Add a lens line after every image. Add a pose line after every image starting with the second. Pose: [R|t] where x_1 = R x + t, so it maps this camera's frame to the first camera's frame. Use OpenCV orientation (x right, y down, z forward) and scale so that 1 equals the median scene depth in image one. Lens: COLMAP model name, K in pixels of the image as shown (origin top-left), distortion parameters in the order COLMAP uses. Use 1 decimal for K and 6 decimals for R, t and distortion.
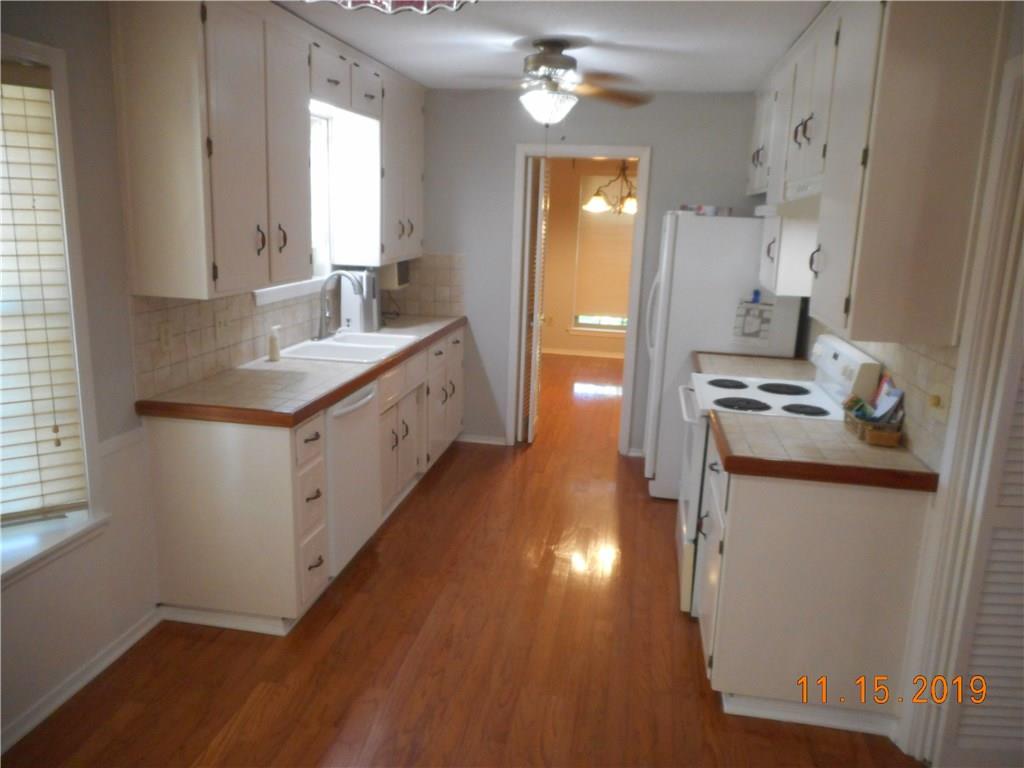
lens RADIAL K [[771.9, 0, 516.5], [0, 771.9, 380.4], [0, 0, 1]] dist [0.009901, -0.007173]
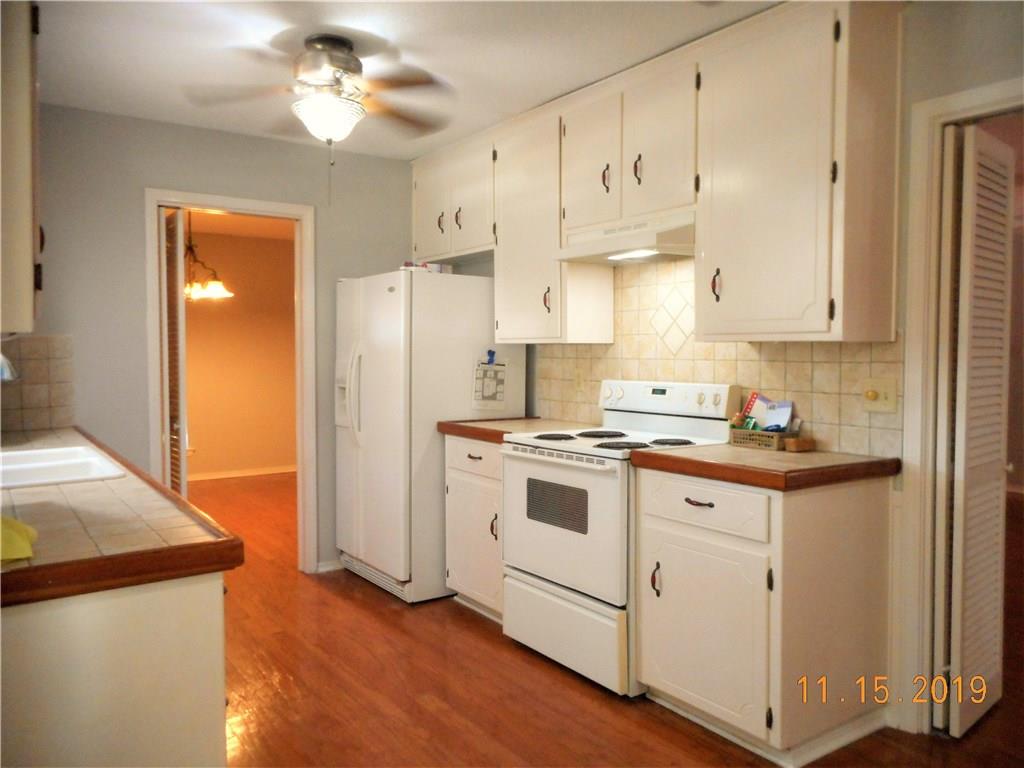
lens RADIAL K [[771.9, 0, 510.6], [0, 771.9, 385.2], [0, 0, 1]] dist [0.009901, -0.007173]
pose [[0.717041, -0.073598, 0.693134, -0.382840], [0.177053, 0.981026, -0.078993, 0.005402], [-0.674169, 0.179362, 0.716467, 0.355232]]
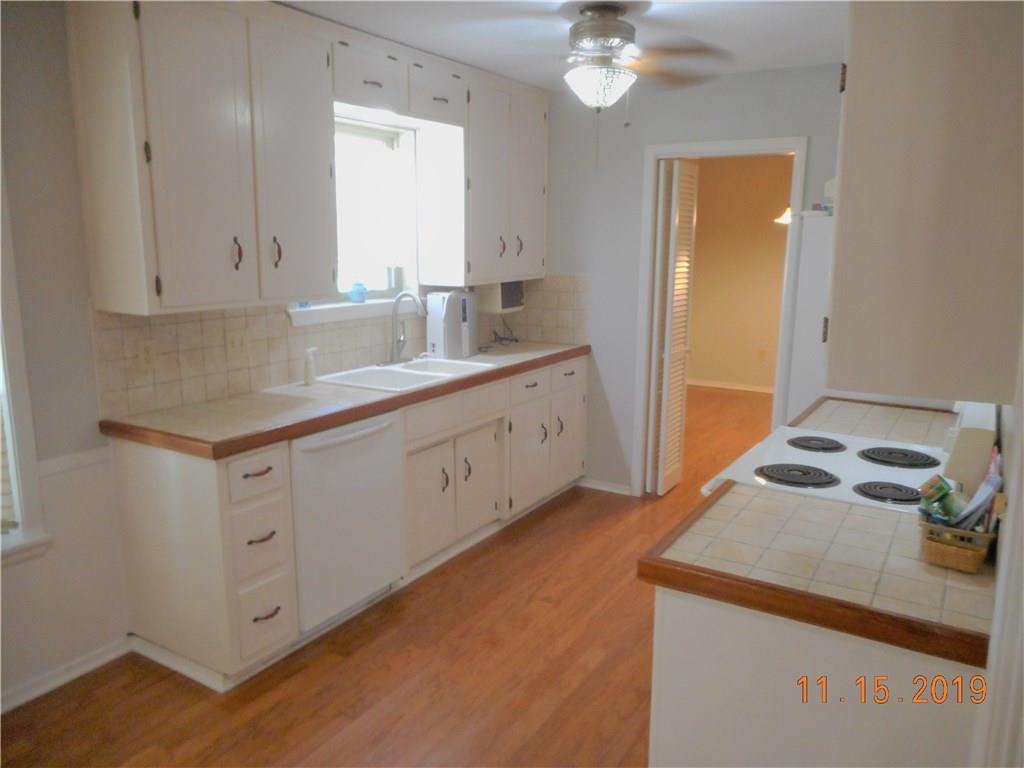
lens RADIAL K [[771.9, 0, 512.4], [0, 771.9, 382.8], [0, 0, 1]] dist [0.009901, -0.007173]
pose [[0.929059, 0.039289, -0.367839, 0.261020], [-0.052796, 0.998248, -0.026725, -0.016332], [0.366144, 0.044250, 0.929505, 0.221263]]
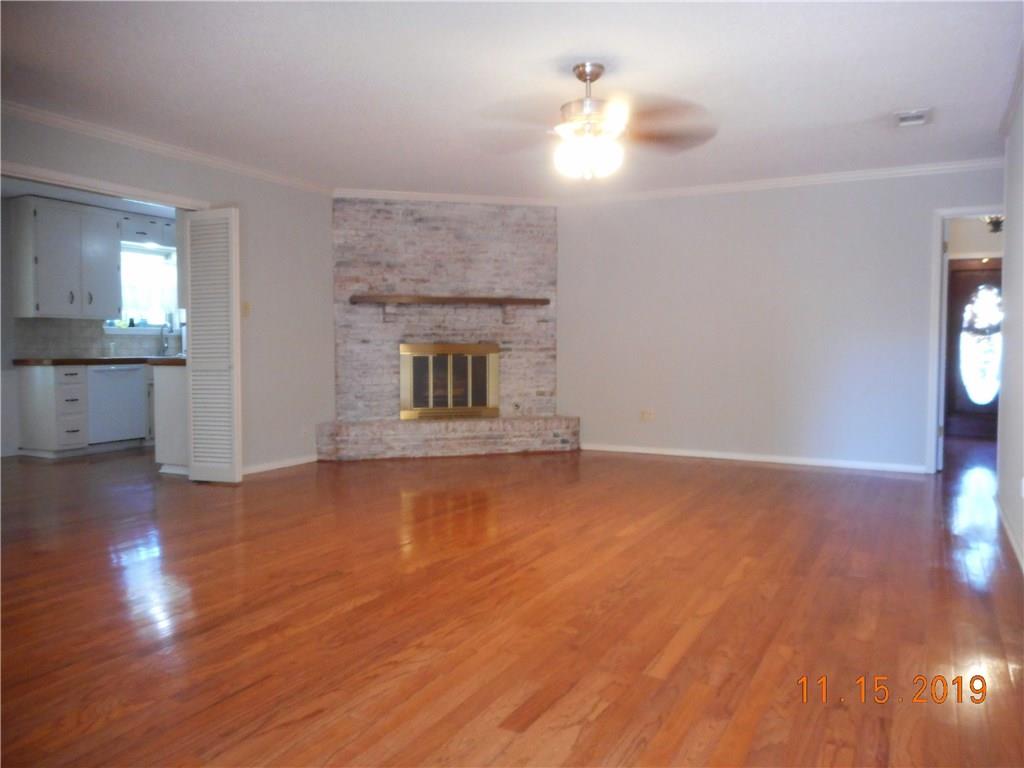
lens RADIAL K [[771.9, 0, 492.2], [0, 771.9, 378.8], [0, 0, 1]] dist [0.009901, -0.007173]
pose [[0.939489, -0.027838, -0.341447, 1.417103], [-0.034830, 0.983767, -0.176040, 0.369608], [0.340805, 0.177280, 0.923268, -0.611284]]
